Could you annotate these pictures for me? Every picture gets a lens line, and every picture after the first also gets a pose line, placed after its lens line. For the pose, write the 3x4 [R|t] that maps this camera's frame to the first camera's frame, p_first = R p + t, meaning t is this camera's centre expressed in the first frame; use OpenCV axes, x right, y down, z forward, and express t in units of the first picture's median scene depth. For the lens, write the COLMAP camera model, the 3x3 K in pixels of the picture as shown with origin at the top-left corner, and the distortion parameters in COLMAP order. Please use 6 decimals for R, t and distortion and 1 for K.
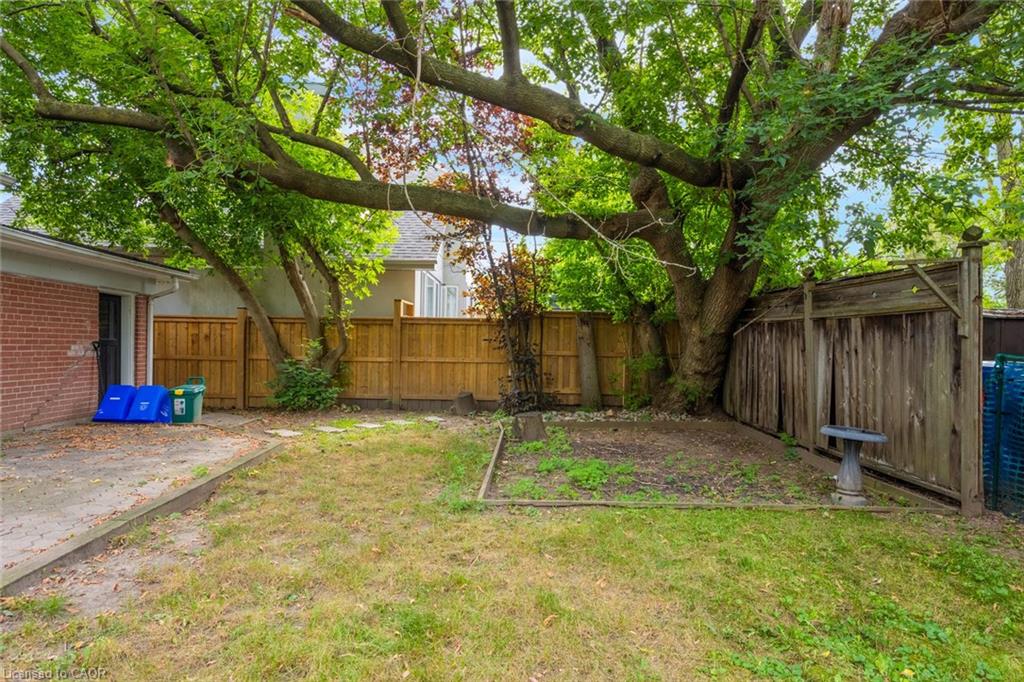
lens RADIAL K [[577.5, 0, 512.0], [0, 577.5, 341.0], [0, 0, 1]] dist [0.001123, 0.000061]
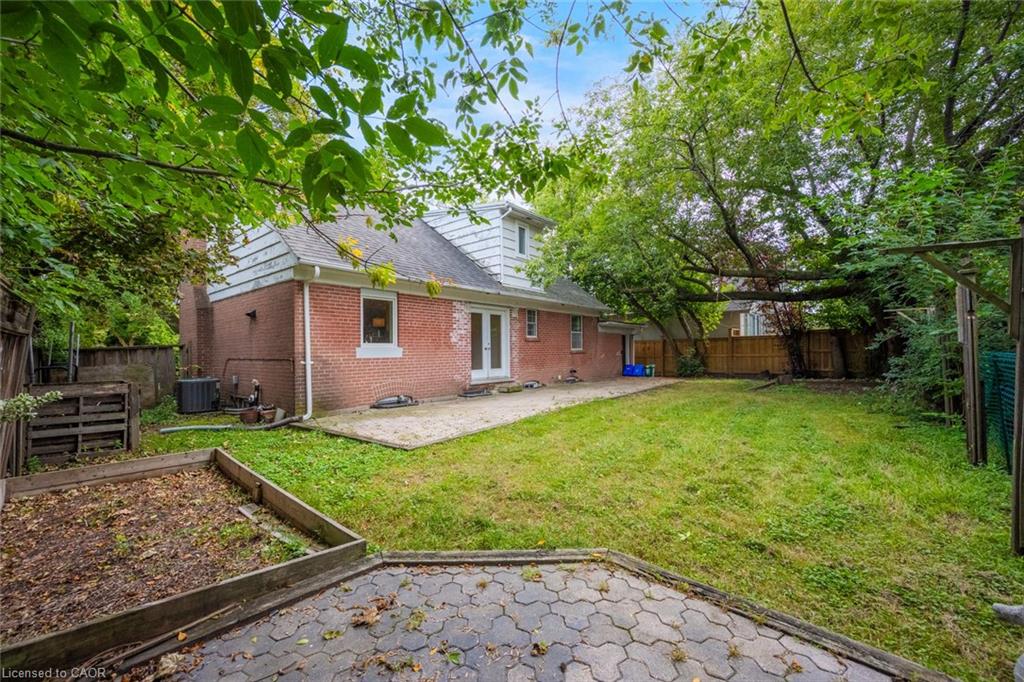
lens RADIAL K [[400.7, 0, 512.8], [0, 400.7, 346.1], [0, 0, 1]] dist [0.001269, 0.000099]
pose [[0.737879, -0.032714, -0.674140, 0.256700], [0.029077, 0.999438, -0.016673, -0.003902], [0.674306, -0.007299, 0.738416, -0.816477]]
